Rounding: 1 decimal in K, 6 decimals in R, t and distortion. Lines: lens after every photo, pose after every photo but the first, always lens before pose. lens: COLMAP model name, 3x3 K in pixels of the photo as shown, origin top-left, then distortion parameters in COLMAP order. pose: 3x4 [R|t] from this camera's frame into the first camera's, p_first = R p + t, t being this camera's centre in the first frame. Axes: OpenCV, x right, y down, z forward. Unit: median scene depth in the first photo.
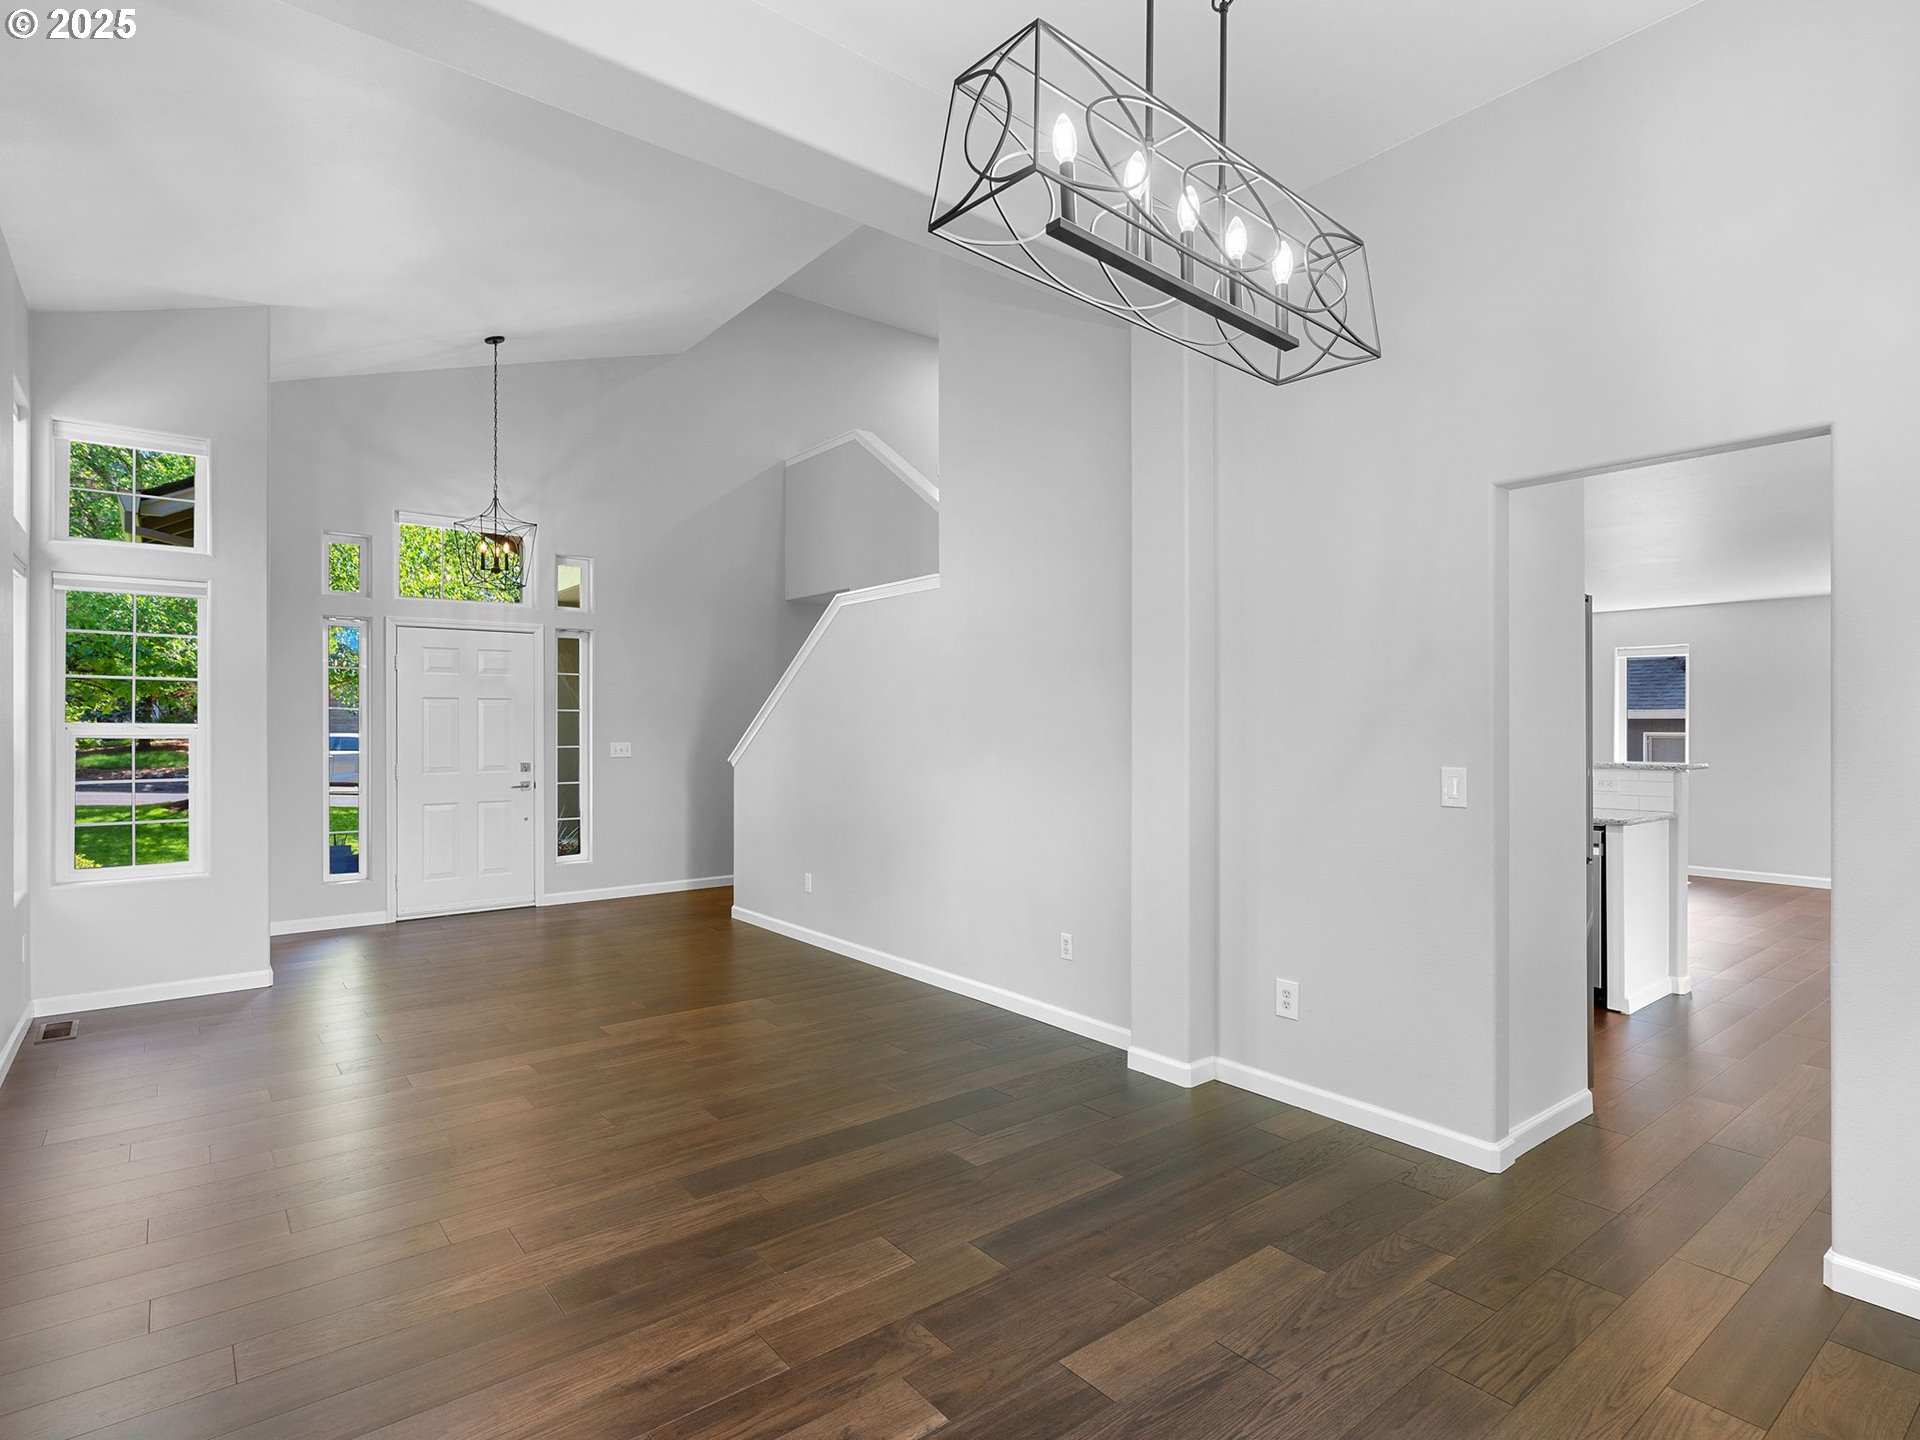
lens RADIAL K [[983.9, 0, 977.6], [0, 983.9, 727.5], [0, 0, 1]] dist [-0.005246, 0.000968]
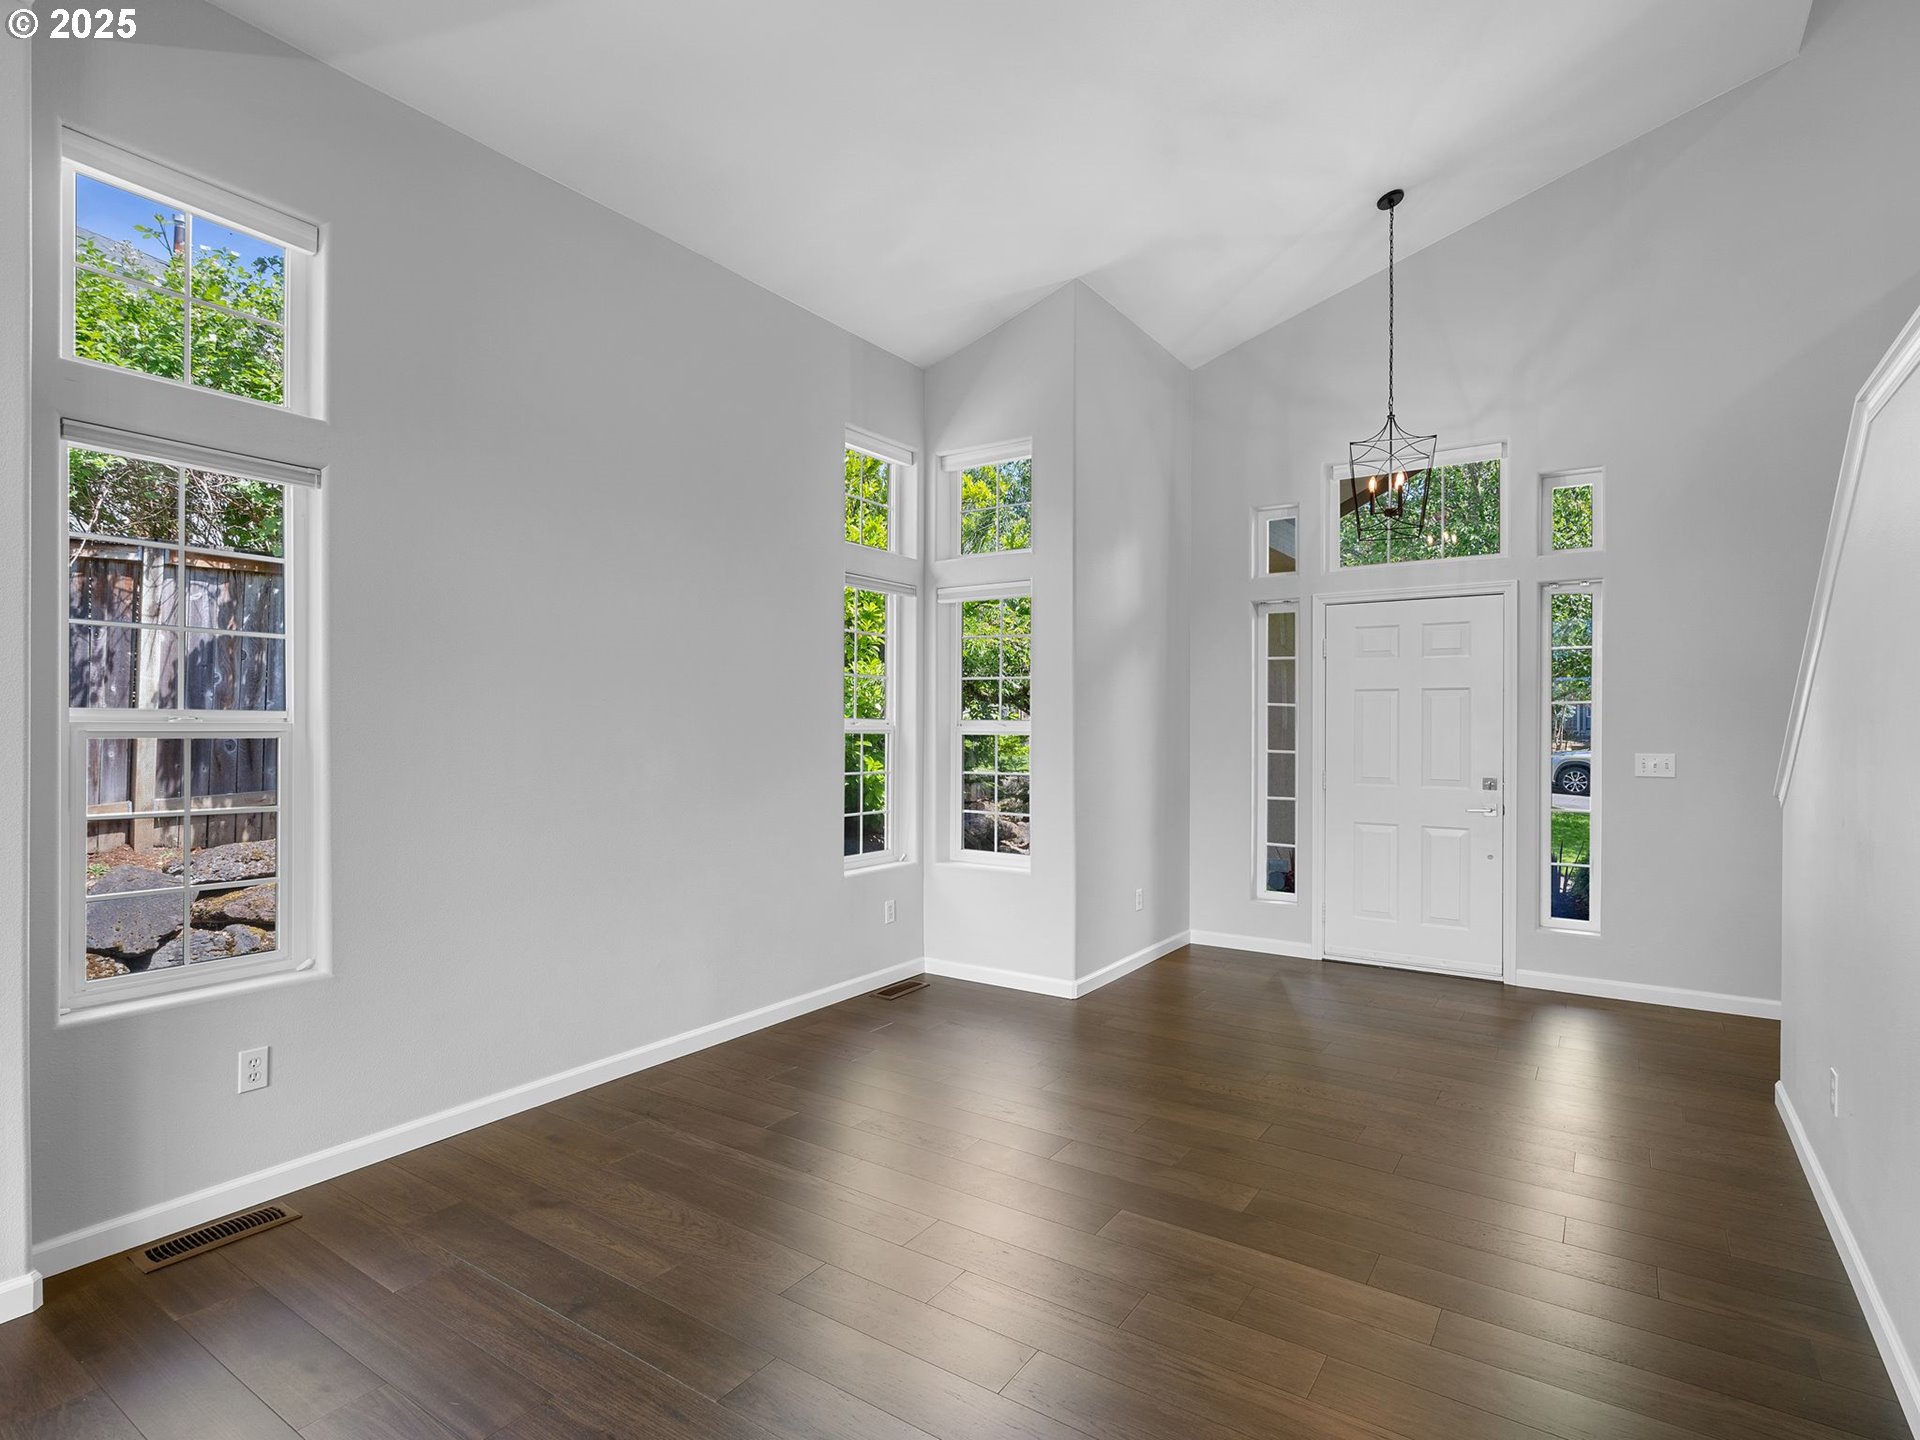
lens RADIAL K [[983.9, 0, 981.7], [0, 983.9, 733.6], [0, 0, 1]] dist [-0.005246, 0.000968]
pose [[0.302872, 0.011018, -0.952968, 0.165625], [-0.006416, 0.999934, 0.009522, -0.000730], [0.953010, 0.003230, 0.302922, 0.675153]]
